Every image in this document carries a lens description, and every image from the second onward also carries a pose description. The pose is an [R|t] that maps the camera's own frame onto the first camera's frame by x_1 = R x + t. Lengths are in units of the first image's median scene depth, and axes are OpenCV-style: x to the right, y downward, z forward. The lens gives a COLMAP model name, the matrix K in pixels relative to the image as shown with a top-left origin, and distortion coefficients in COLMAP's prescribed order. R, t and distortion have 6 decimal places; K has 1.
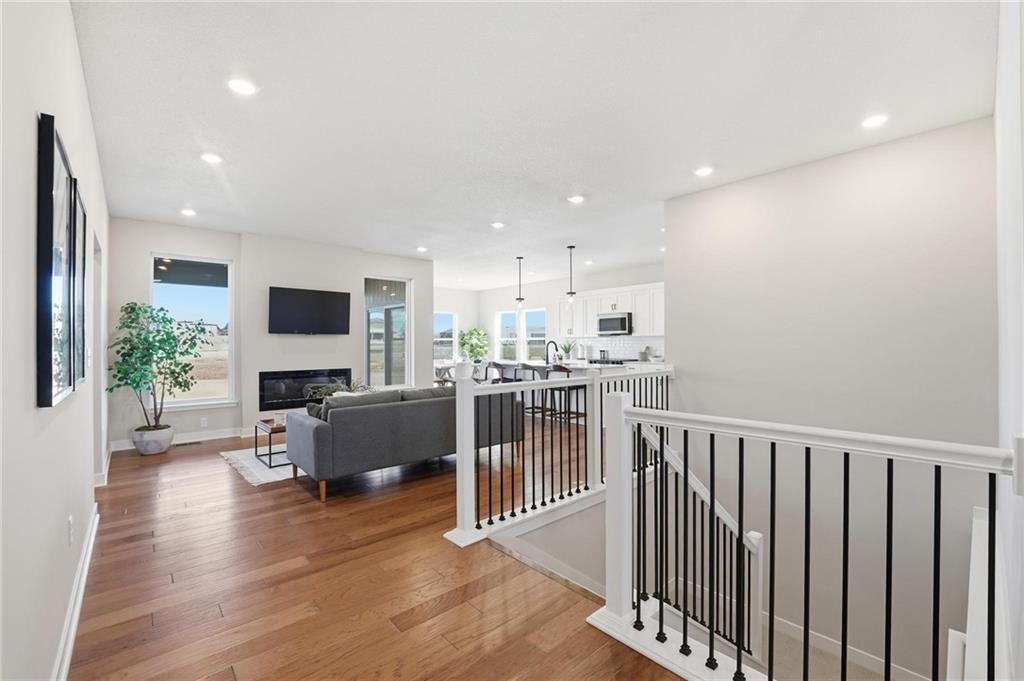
lens RADIAL K [[423.6, 0, 514.9], [0, 423.6, 342.8], [0, 0, 1]] dist [-0.027589, 0.002865]
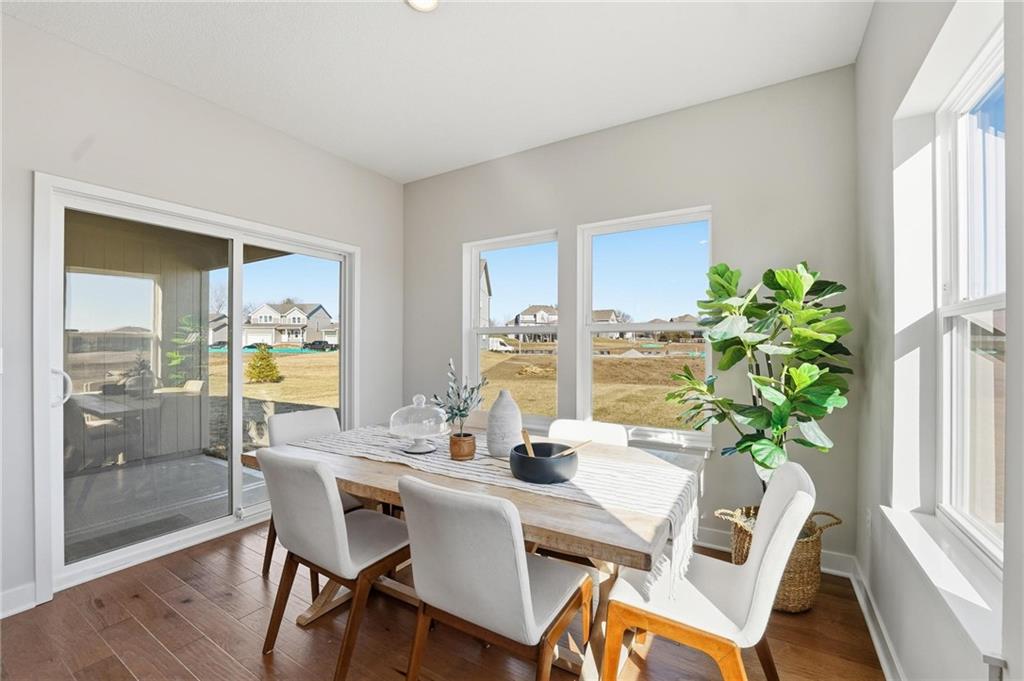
lens RADIAL K [[423.6, 0, 515.4], [0, 423.6, 343.7], [0, 0, 1]] dist [-0.027589, 0.002865]
pose [[0.291666, -0.000009, -0.956520, 0.091869], [0.001348, 0.999999, 0.000401, 0.002457], [0.956519, -0.001407, 0.291665, 1.631557]]
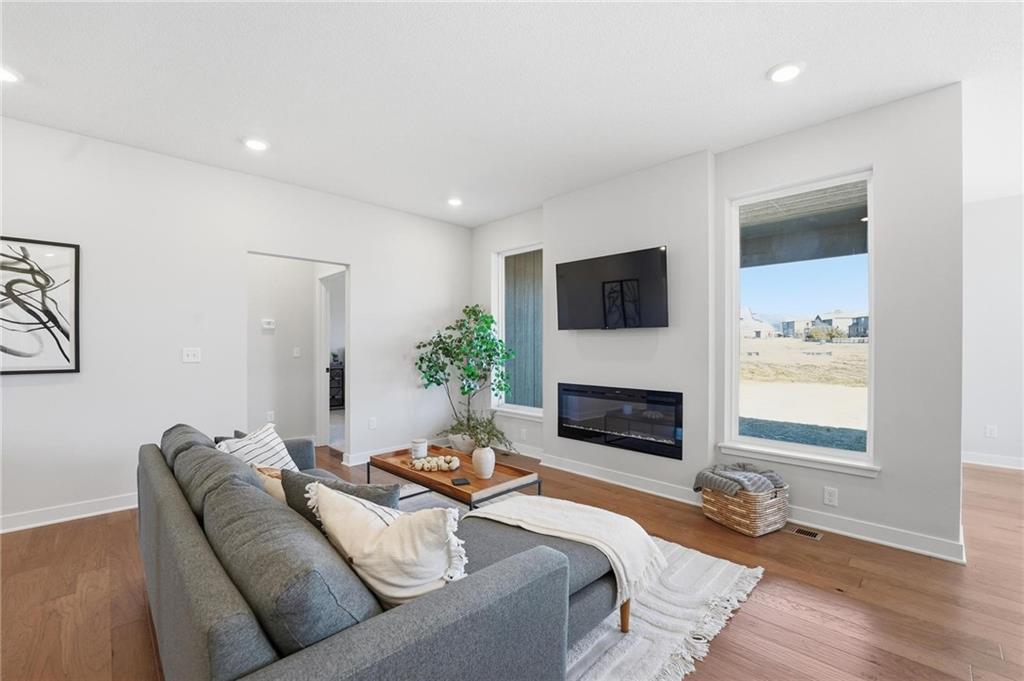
lens RADIAL K [[423.6, 0, 508.1], [0, 423.6, 348.8], [0, 0, 1]] dist [-0.027589, 0.002865]
pose [[0.038574, 0.011740, -0.999187, 0.122939], [0.001360, 0.999929, 0.011801, 0.000563], [0.999255, -0.001814, 0.038555, 0.834916]]
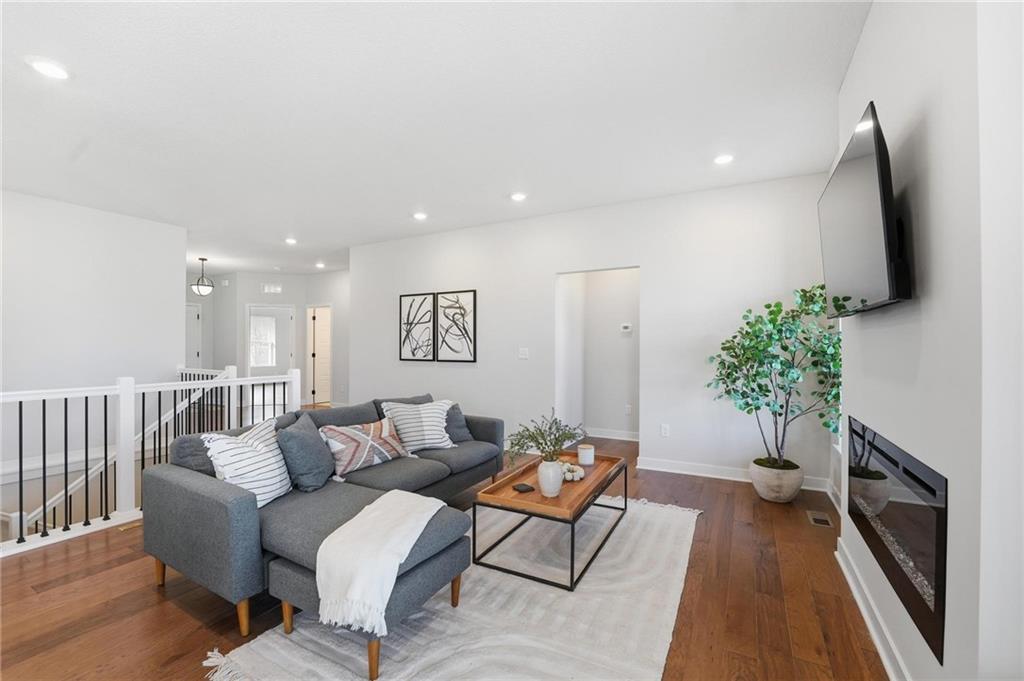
lens RADIAL K [[423.6, 0, 521.1], [0, 423.6, 343.7], [0, 0, 1]] dist [-0.027589, 0.002865]
pose [[-0.938647, -0.001406, -0.344875, -0.153359], [0.003450, 0.999903, -0.013467, 0.006897], [0.344861, -0.013831, -0.938552, 1.181978]]
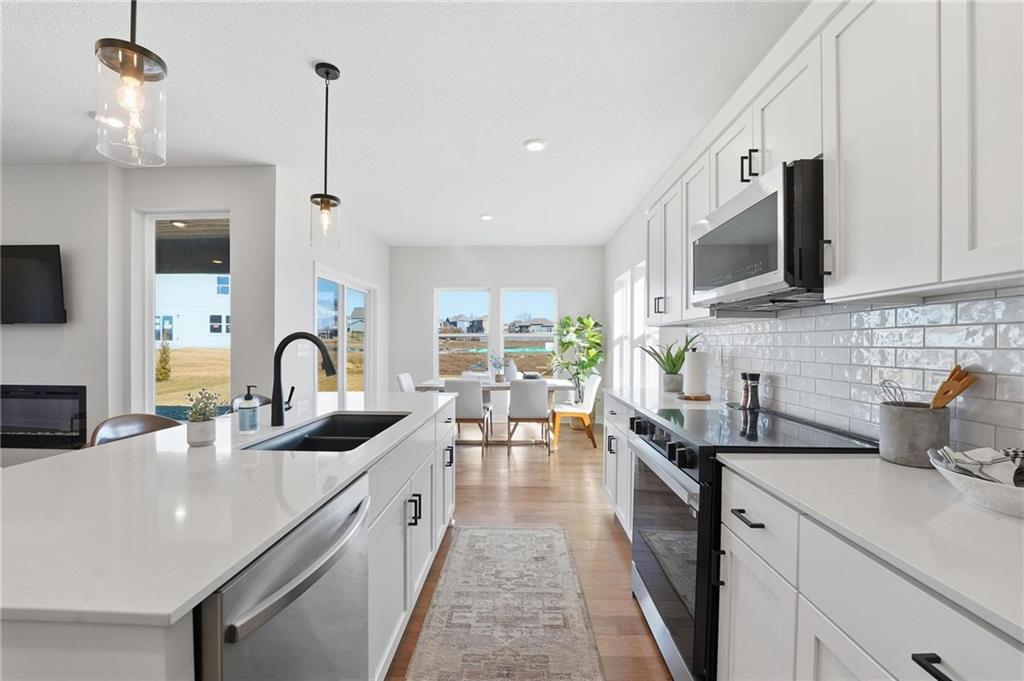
lens RADIAL K [[423.6, 0, 511.1], [0, 423.6, 345.3], [0, 0, 1]] dist [-0.027589, 0.002865]
pose [[0.722647, 0.010219, -0.691141, 0.406077], [-0.005037, 0.999942, 0.009518, 0.000296], [0.691199, -0.003397, 0.722657, 1.081299]]
